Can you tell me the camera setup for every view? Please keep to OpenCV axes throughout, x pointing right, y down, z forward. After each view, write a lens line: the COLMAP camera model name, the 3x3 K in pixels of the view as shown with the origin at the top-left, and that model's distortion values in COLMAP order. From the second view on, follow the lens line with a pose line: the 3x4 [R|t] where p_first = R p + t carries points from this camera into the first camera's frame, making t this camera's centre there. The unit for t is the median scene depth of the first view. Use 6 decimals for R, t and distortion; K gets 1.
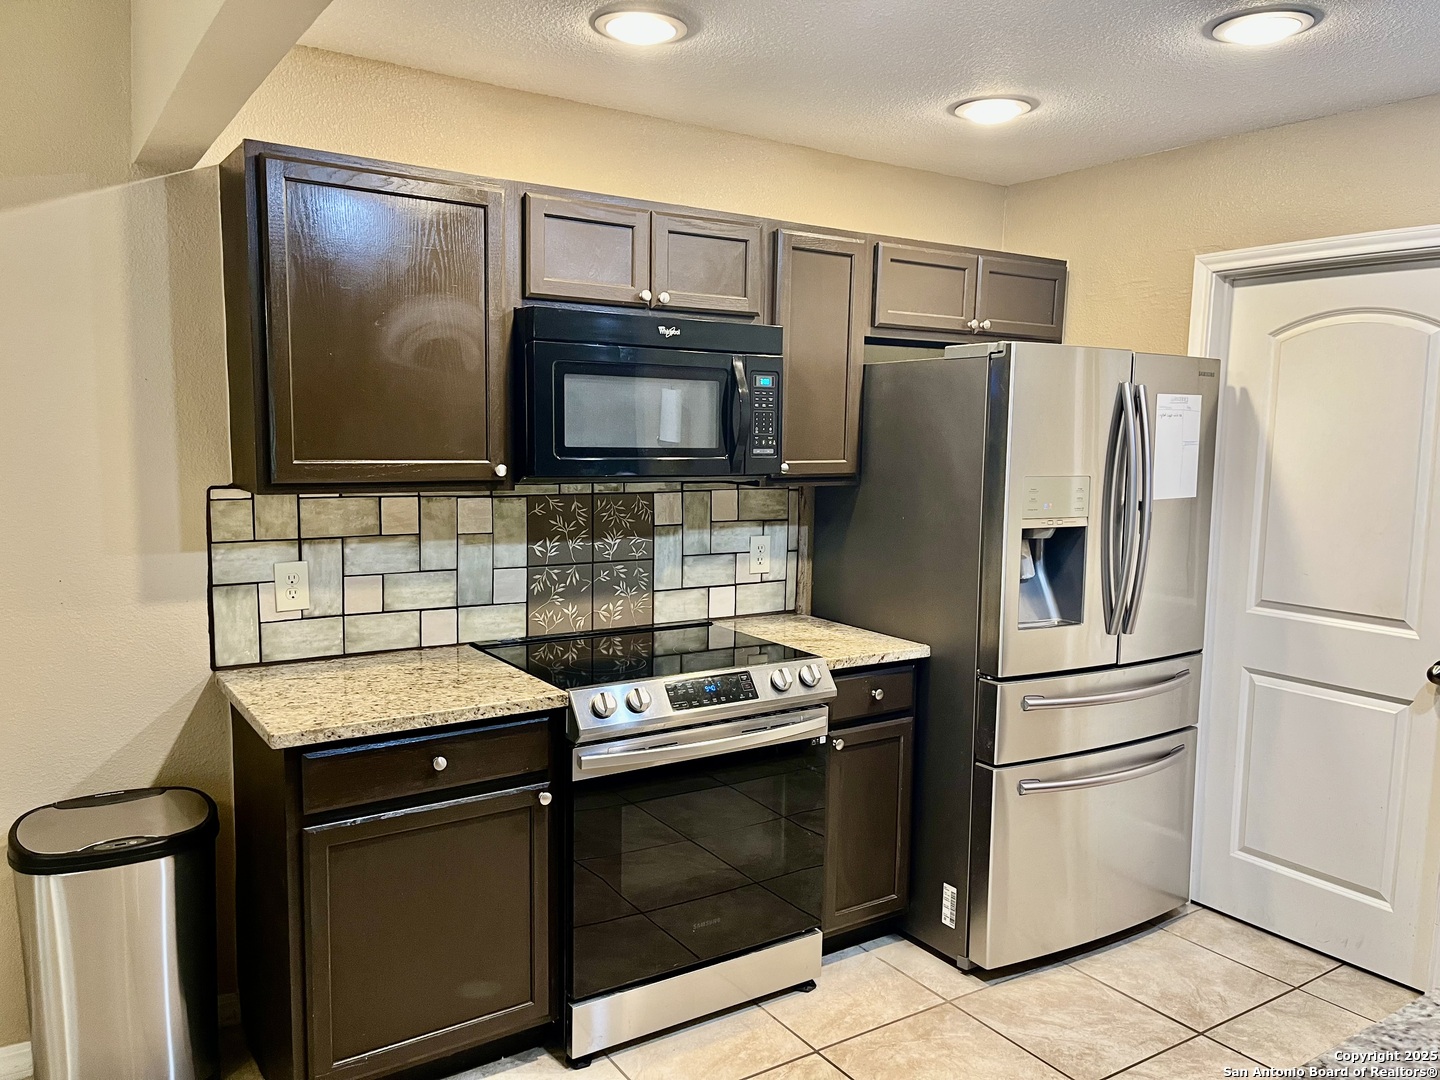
lens RADIAL K [[1102.7, 0, 723.3], [0, 1102.7, 550.6], [0, 0, 1]] dist [0.067113, -0.084353]
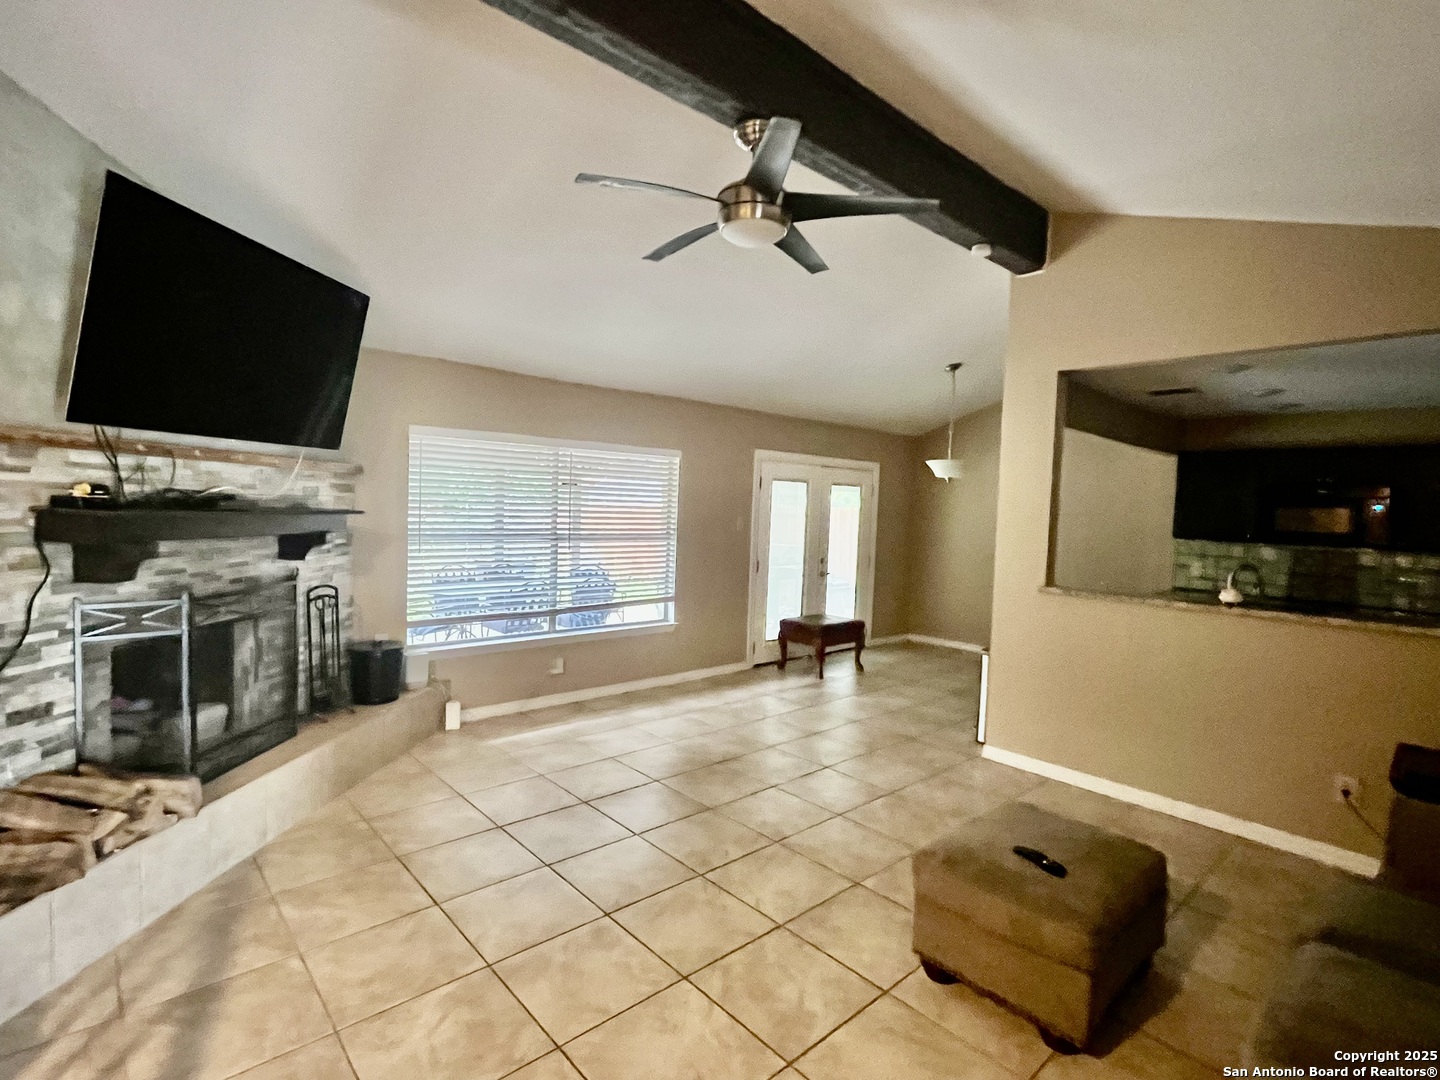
lens RADIAL K [[707.9, 0, 717.1], [0, 707.9, 540.3], [0, 0, 1]] dist [-0.001042, -0.000766]
pose [[0.142969, 0.036612, -0.989050, 1.428432], [-0.145891, 0.989179, 0.015528, 0.118478], [0.978915, 0.142074, 0.146764, -0.740662]]
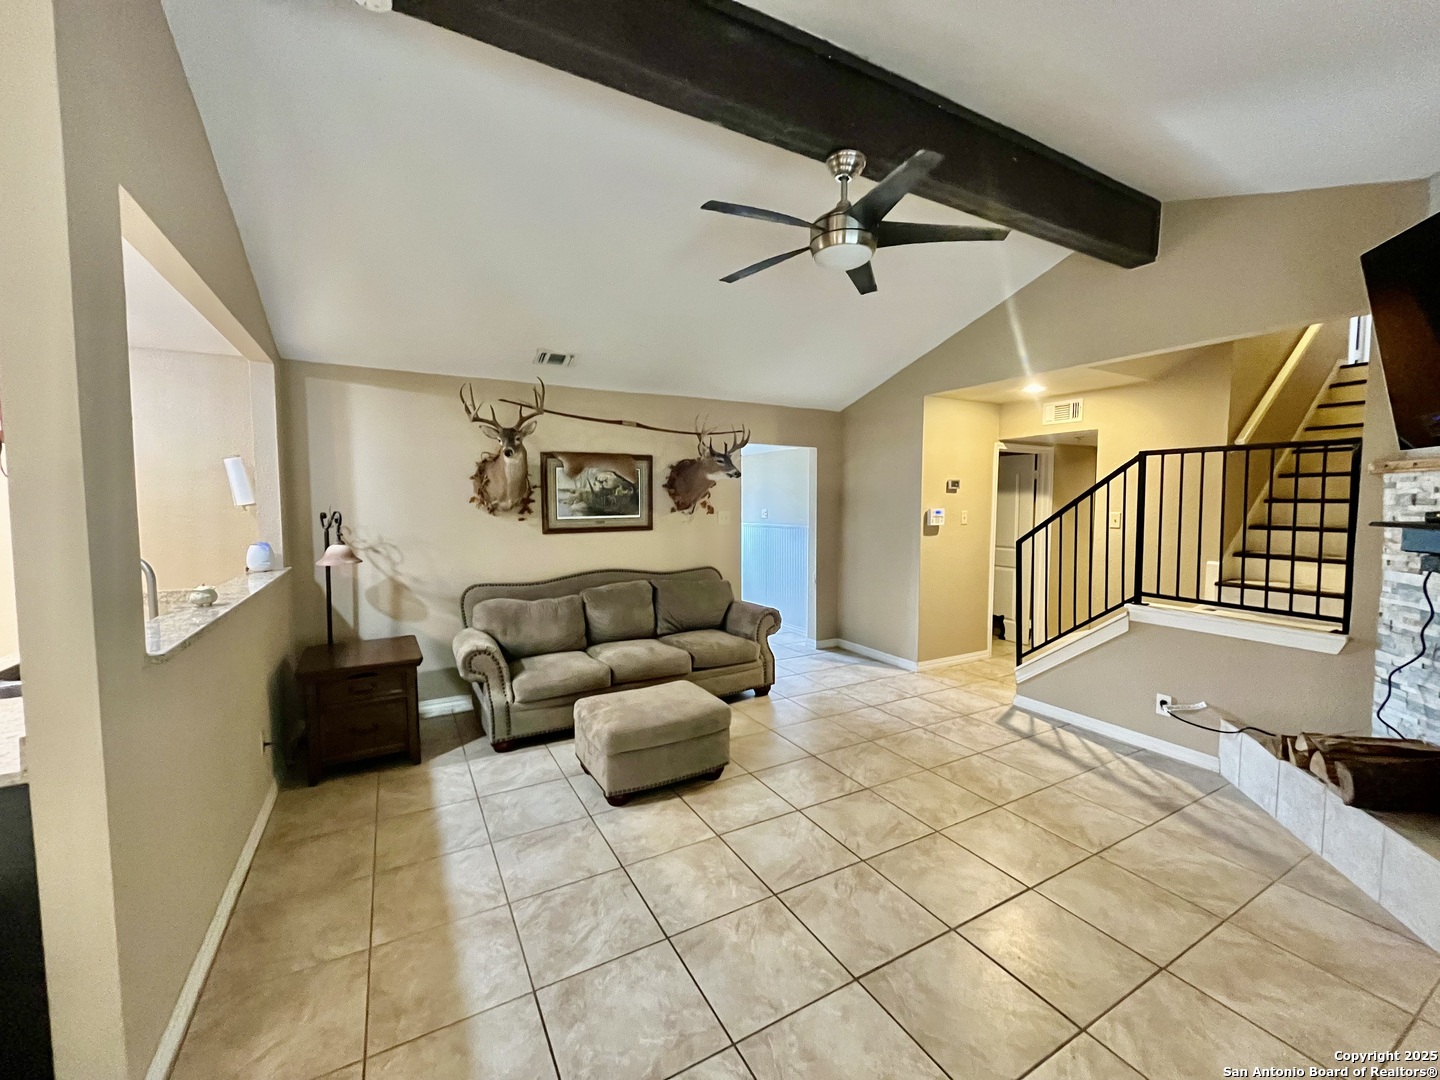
lens RADIAL K [[580.5, 0, 720.3], [0, 580.5, 541.0], [0, 0, 1]] dist [-0.002790, -0.000210]
pose [[0.075506, -0.086284, 0.993405, -0.247218], [0.119186, 0.989888, 0.076920, 0.058931], [-0.989997, 0.112592, 0.085027, -0.484874]]
